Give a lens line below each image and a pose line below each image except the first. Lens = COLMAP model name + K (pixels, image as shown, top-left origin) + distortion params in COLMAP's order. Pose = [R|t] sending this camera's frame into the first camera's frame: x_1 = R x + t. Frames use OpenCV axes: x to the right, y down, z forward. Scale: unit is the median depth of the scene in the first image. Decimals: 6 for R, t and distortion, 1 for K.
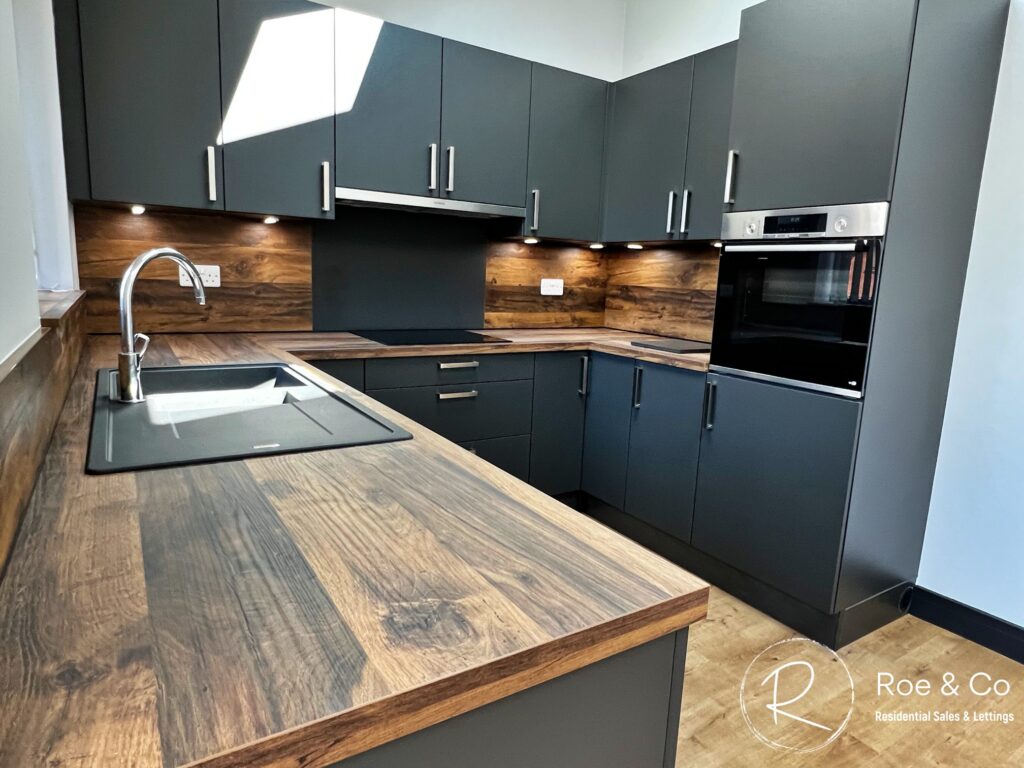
lens RADIAL K [[616.4, 0, 512.0], [0, 616.4, 384.0], [0, 0, 1]] dist [-0.005146, -0.001045]
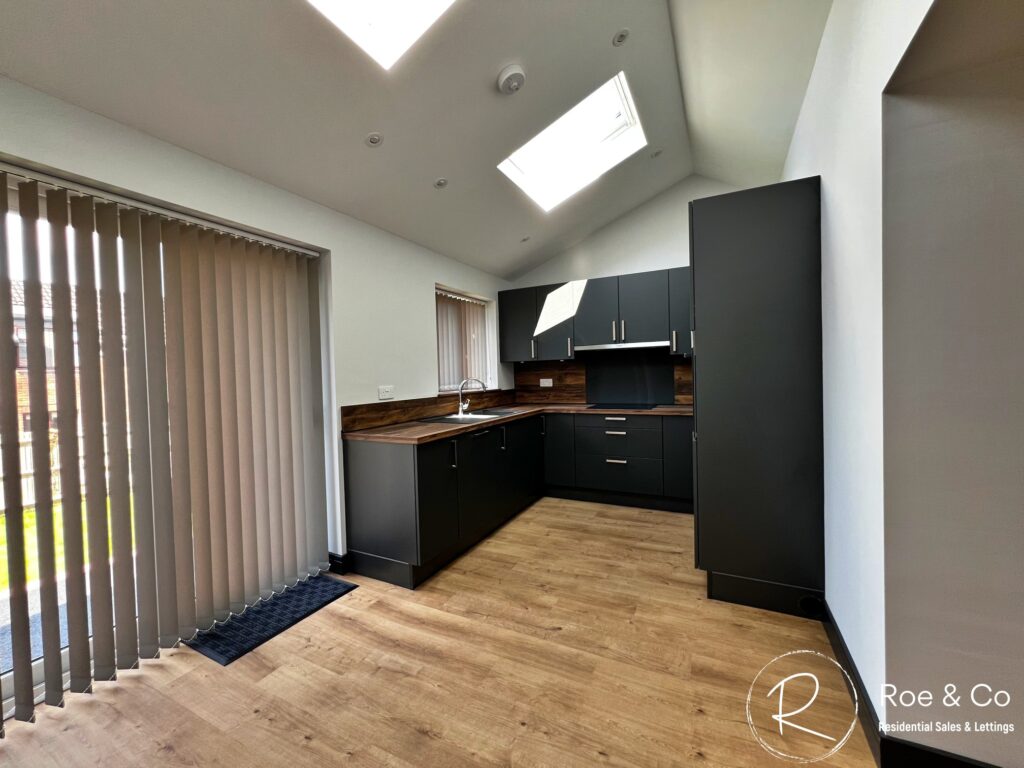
lens RADIAL K [[407.2, 0, 512.0], [0, 407.2, 384.0], [0, 0, 1]] dist [-0.000362, -0.000007]
pose [[0.510154, -0.036613, -0.859304, 0.927163], [-0.102464, 0.989391, -0.102987, 0.031274], [0.853958, 0.140587, 0.500990, -0.041835]]
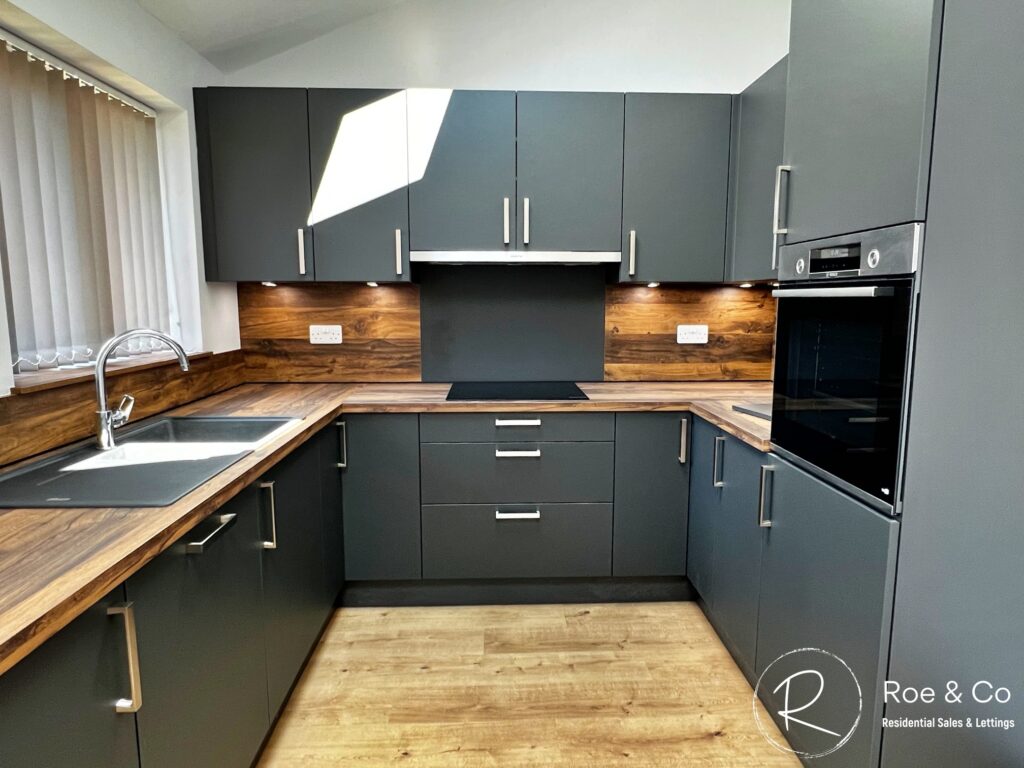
lens RADIAL K [[633.5, 0, 512.0], [0, 633.5, 384.0], [0, 0, 1]] dist [0.005192, 0.000249]
pose [[0.862117, 0.024740, -0.506105, 0.388878], [-0.053045, 0.997726, -0.041588, -0.047498], [0.503925, 0.062700, 0.861468, 0.137144]]
